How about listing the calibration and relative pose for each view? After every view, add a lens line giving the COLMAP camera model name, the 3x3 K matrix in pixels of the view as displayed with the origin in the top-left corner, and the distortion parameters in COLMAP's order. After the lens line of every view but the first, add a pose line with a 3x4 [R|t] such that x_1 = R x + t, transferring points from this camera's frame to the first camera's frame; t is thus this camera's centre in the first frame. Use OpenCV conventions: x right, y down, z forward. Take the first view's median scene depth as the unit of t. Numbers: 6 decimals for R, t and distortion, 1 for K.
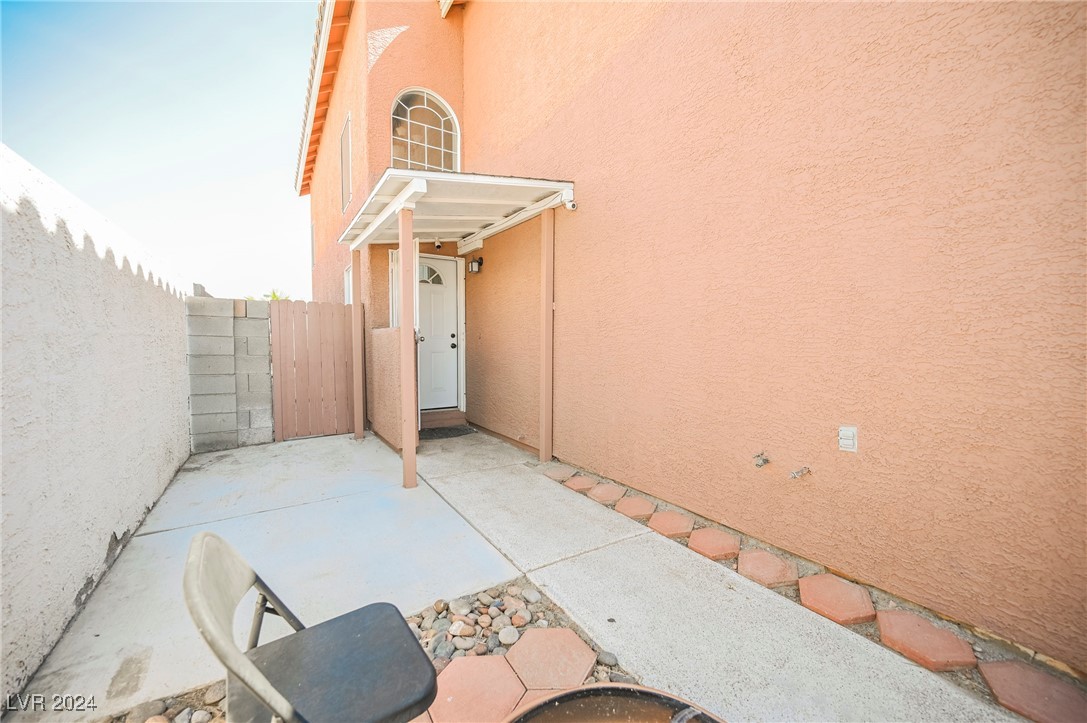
lens RADIAL K [[427.0, 0, 546.8], [0, 427.0, 363.6], [0, 0, 1]] dist [-0.002503, 0.000239]
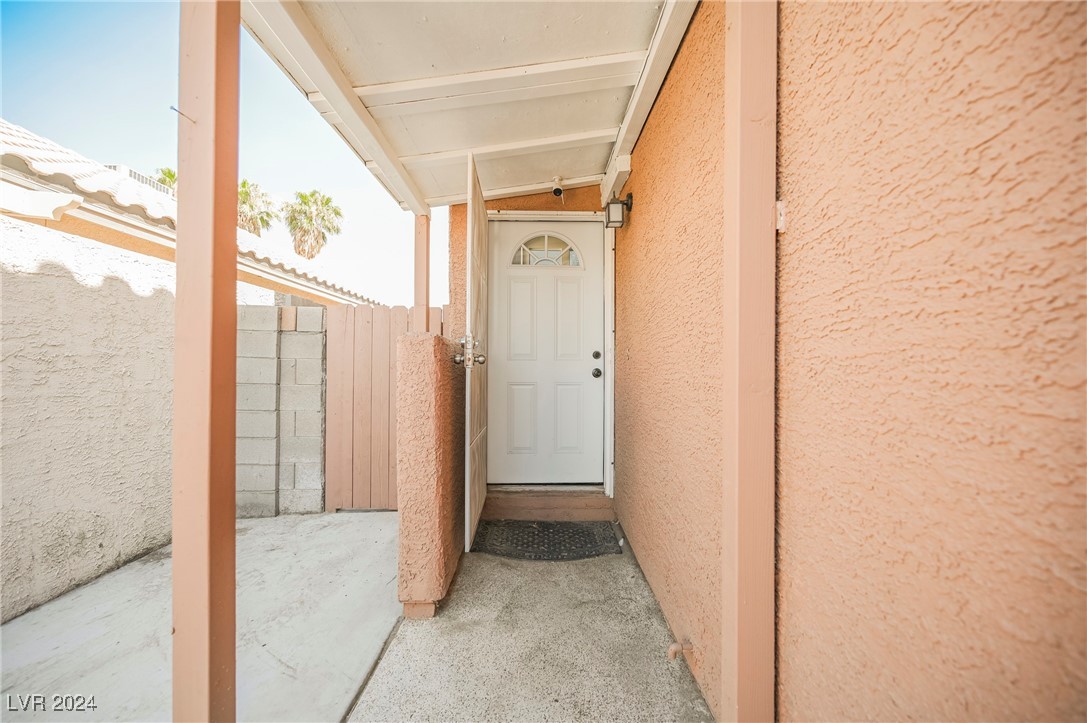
lens RADIAL K [[427.0, 0, 541.4], [0, 427.0, 360.5], [0, 0, 1]] dist [-0.002503, 0.000239]
pose [[0.839637, -0.008852, -0.543076, 0.025362], [-0.027671, 0.997872, -0.059047, -0.025603], [0.542443, 0.064606, 0.837605, 0.546594]]
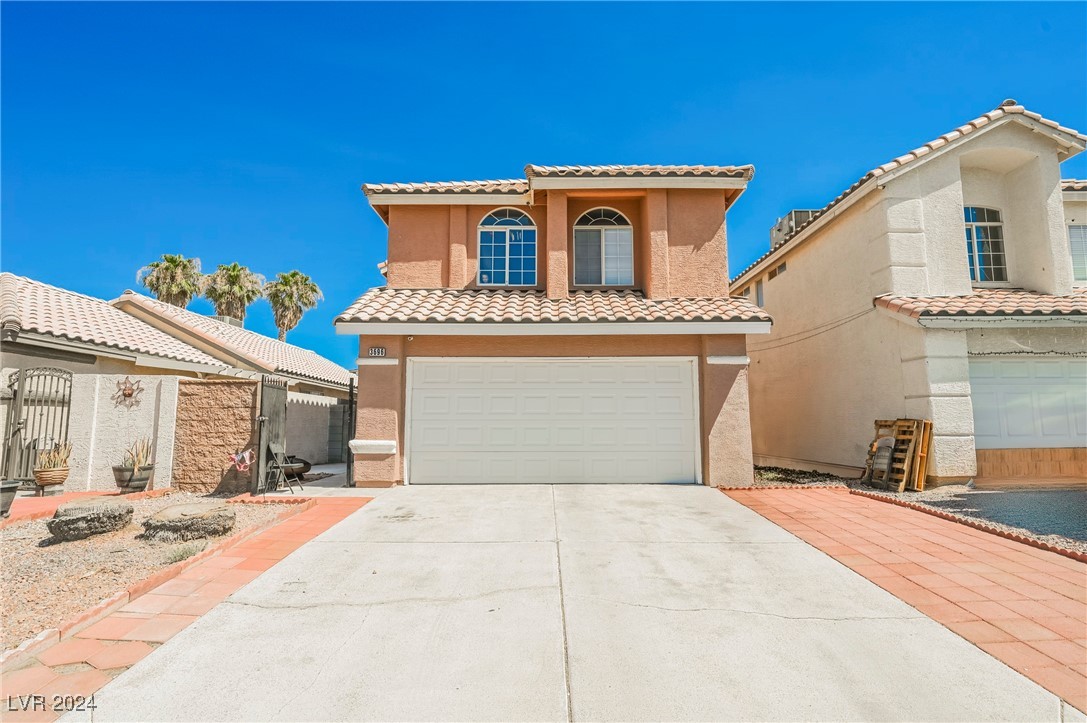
lens RADIAL K [[566.1, 0, 561.4], [0, 566.1, 359.6], [0, 0, 1]] dist [-0.000842, 0.000109]
pose [[0.855001, -0.063424, -0.514734, 1.906111], [-0.022501, 0.987023, -0.158994, 0.083220], [0.518138, 0.147522, 0.842478, -1.103898]]
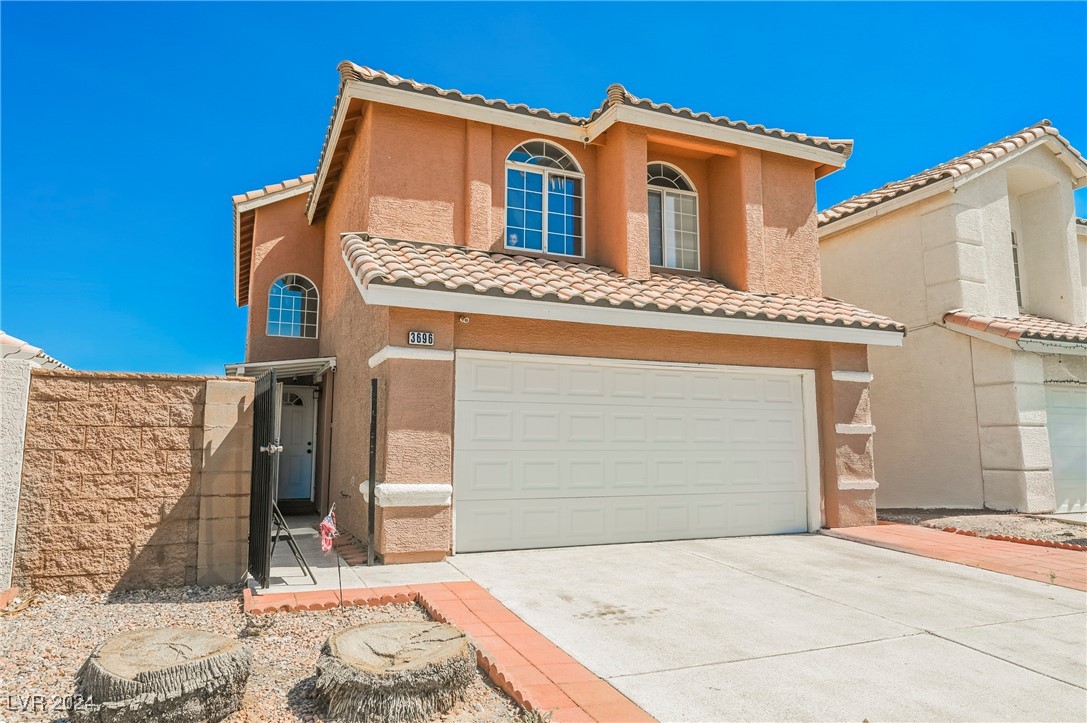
lens RADIAL K [[702.1, 0, 548.2], [0, 702.1, 366.3], [0, 0, 1]] dist [-0.004575, 0.001625]
pose [[0.989857, -0.018623, -0.140838, 0.915000], [-0.005383, 0.985741, -0.168184, 0.066609], [0.141962, 0.167236, 0.975643, -1.174552]]
